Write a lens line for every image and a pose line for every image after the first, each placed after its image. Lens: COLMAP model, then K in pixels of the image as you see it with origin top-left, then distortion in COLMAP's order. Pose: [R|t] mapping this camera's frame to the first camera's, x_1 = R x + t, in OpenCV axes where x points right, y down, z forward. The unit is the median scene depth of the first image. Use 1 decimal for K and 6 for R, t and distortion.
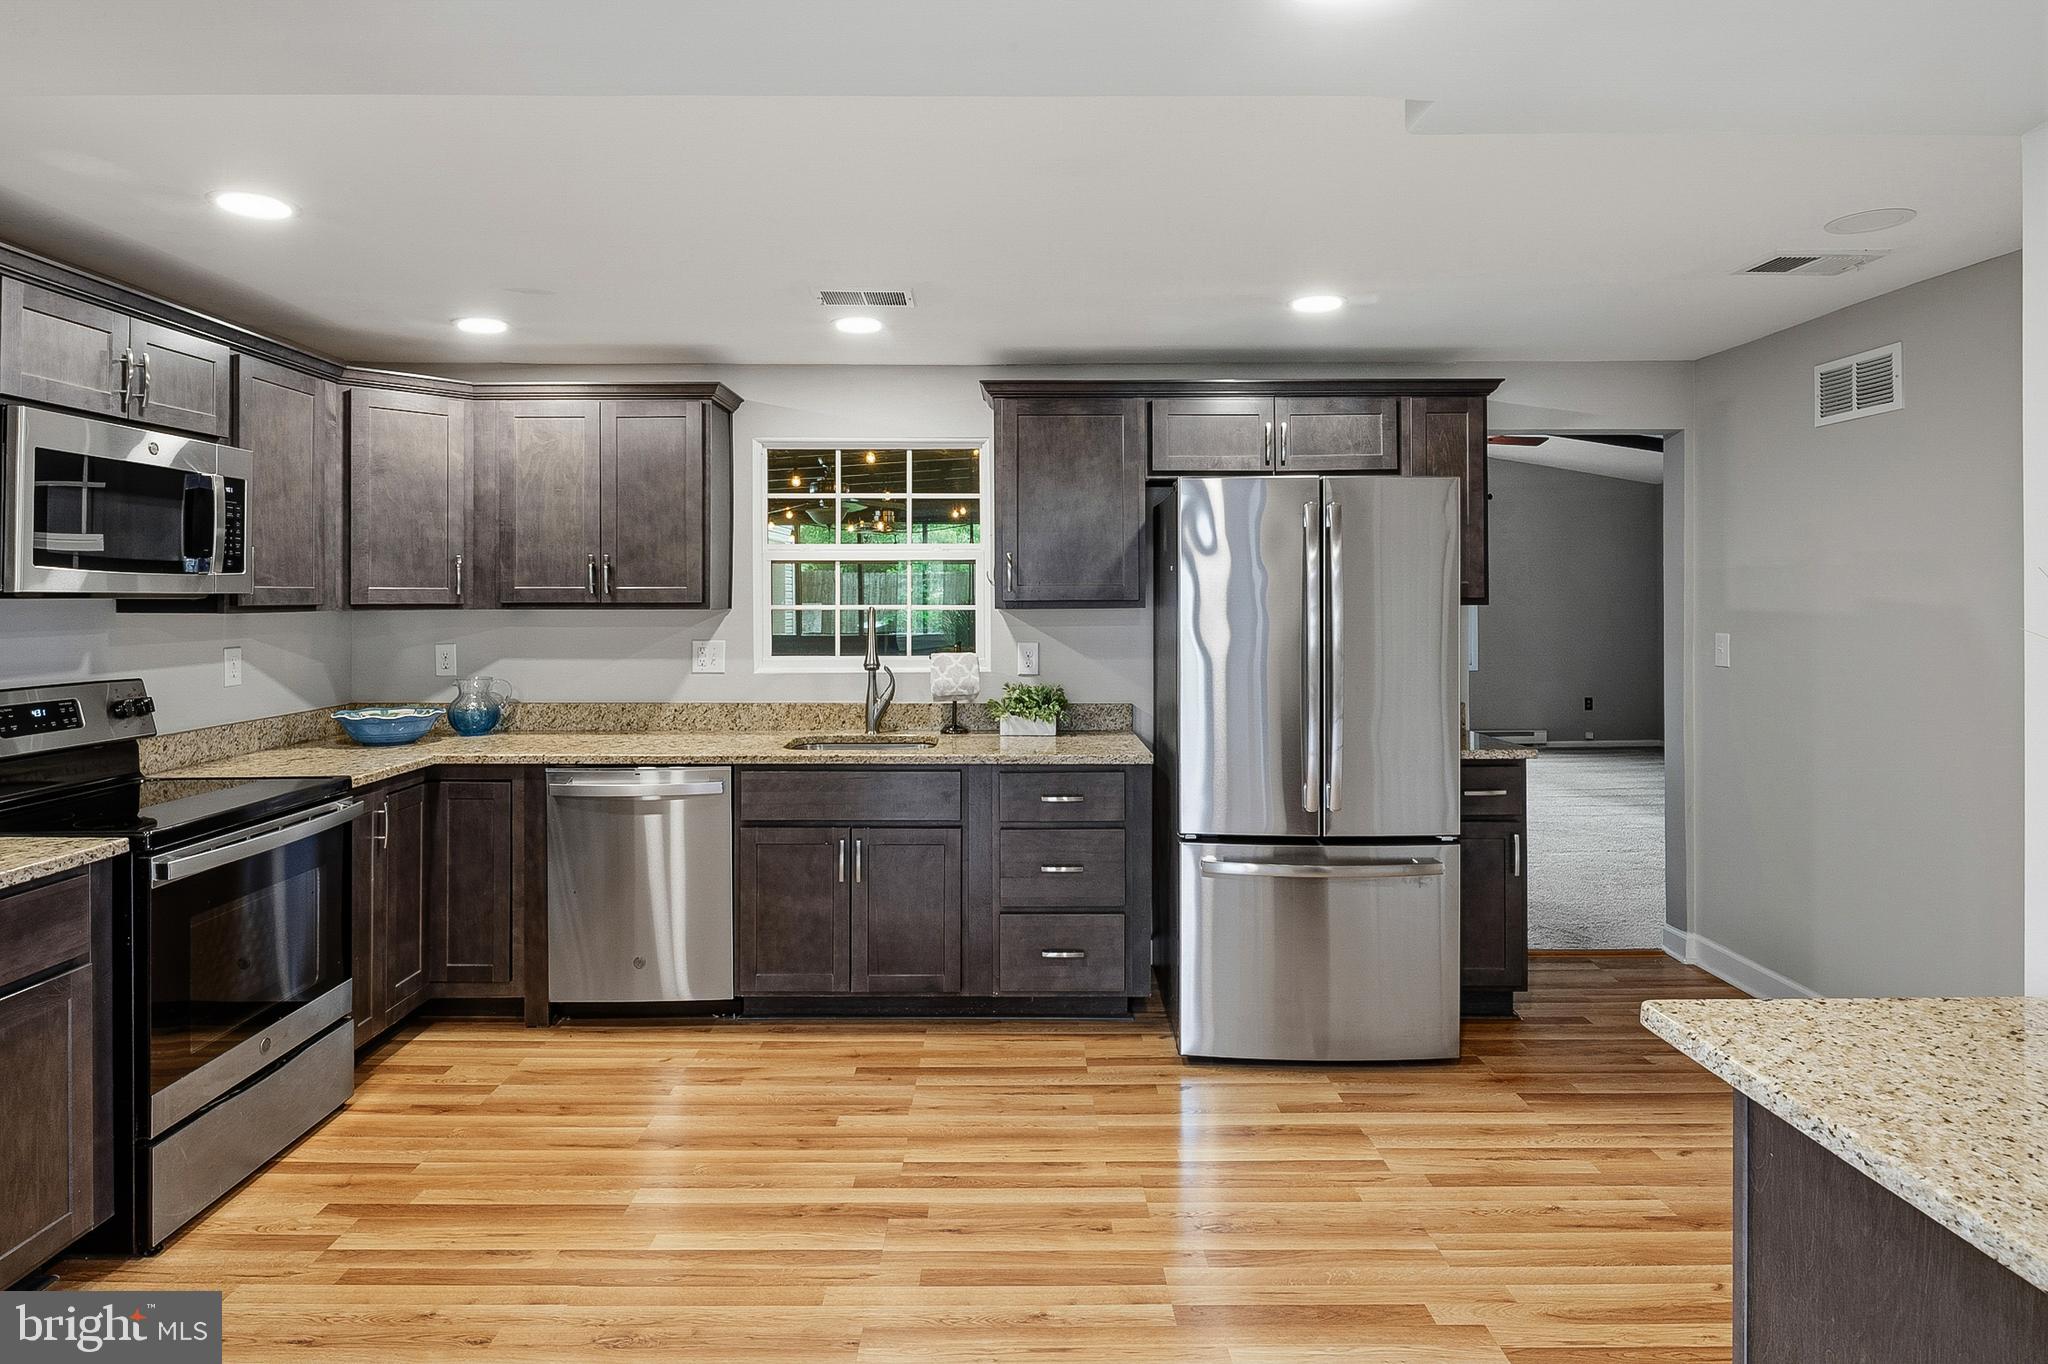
lens RADIAL K [[1112.4, 0, 1011.4], [0, 1112.4, 601.0], [0, 0, 1]] dist [-0.005020, 0.000704]
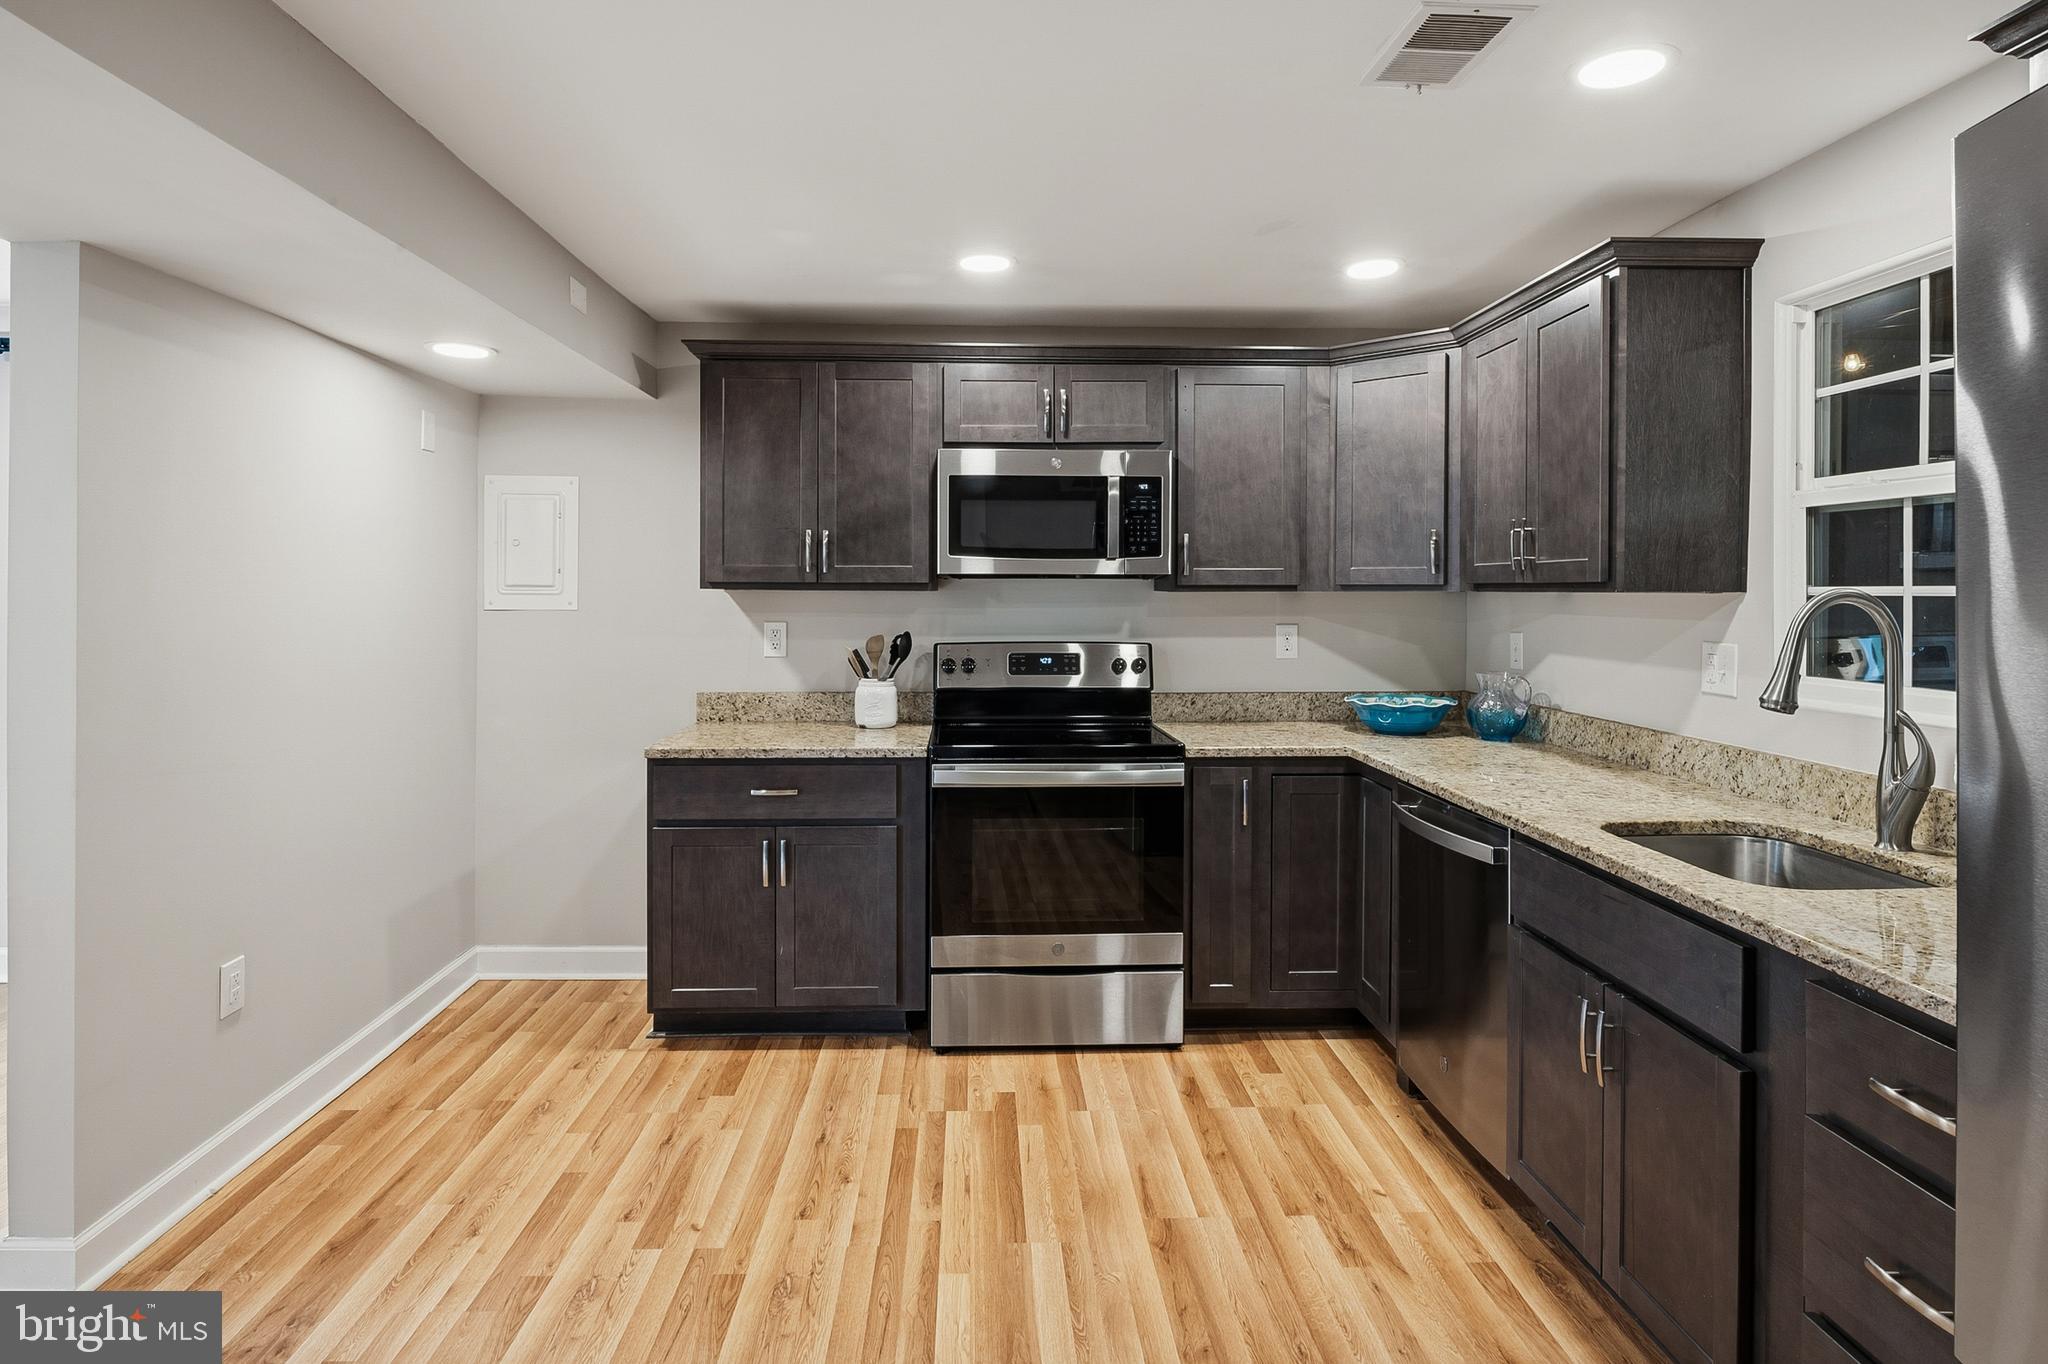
lens RADIAL K [[1112.4, 0, 1017.2], [0, 1112.4, 594.3], [0, 0, 1]] dist [-0.005020, 0.000704]
pose [[0.038123, 0.006155, -0.999254, 0.422461], [-0.004576, 0.999972, 0.005985, 0.007275], [0.999263, 0.004345, 0.038150, 0.725465]]
